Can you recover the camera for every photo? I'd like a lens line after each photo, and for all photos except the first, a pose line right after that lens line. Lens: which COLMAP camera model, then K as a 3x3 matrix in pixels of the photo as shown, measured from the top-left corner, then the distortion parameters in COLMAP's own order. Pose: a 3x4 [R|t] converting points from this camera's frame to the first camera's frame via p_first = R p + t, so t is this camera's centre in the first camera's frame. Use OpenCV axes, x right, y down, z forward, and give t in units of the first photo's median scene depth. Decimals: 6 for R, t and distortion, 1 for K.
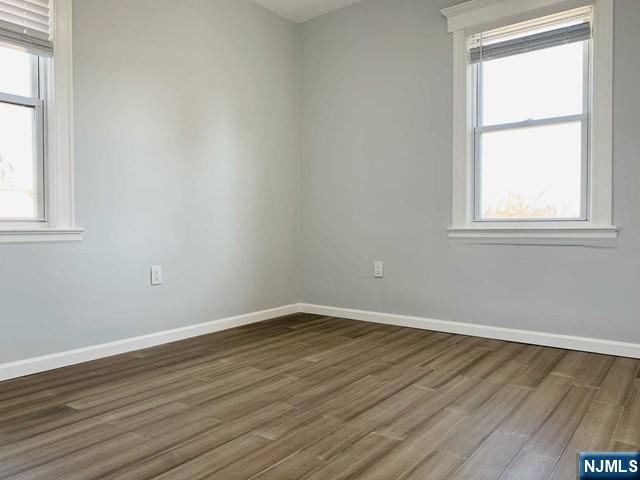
lens RADIAL K [[491.0, 0, 319.8], [0, 491.0, 231.0], [0, 0, 1]] dist [0.097423, -0.203748]
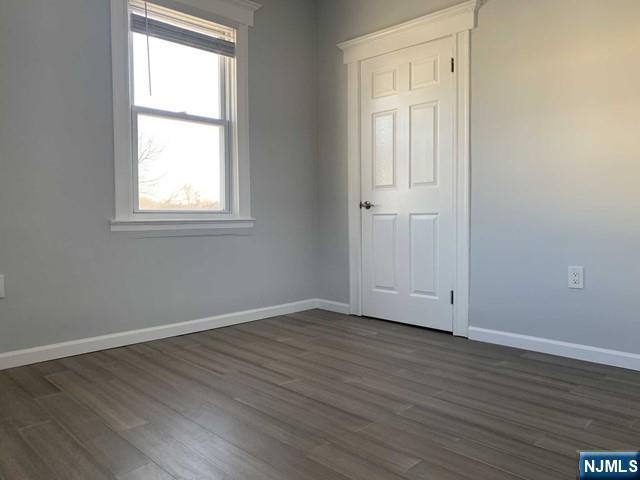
lens RADIAL K [[491.0, 0, 319.8], [0, 491.0, 231.0], [0, 0, 1]] dist [0.097423, -0.203748]
pose [[0.129026, -0.029887, 0.991191, -0.712705], [0.008882, 0.999540, 0.028983, -0.013008], [-0.991601, 0.005065, 0.129233, 0.765292]]
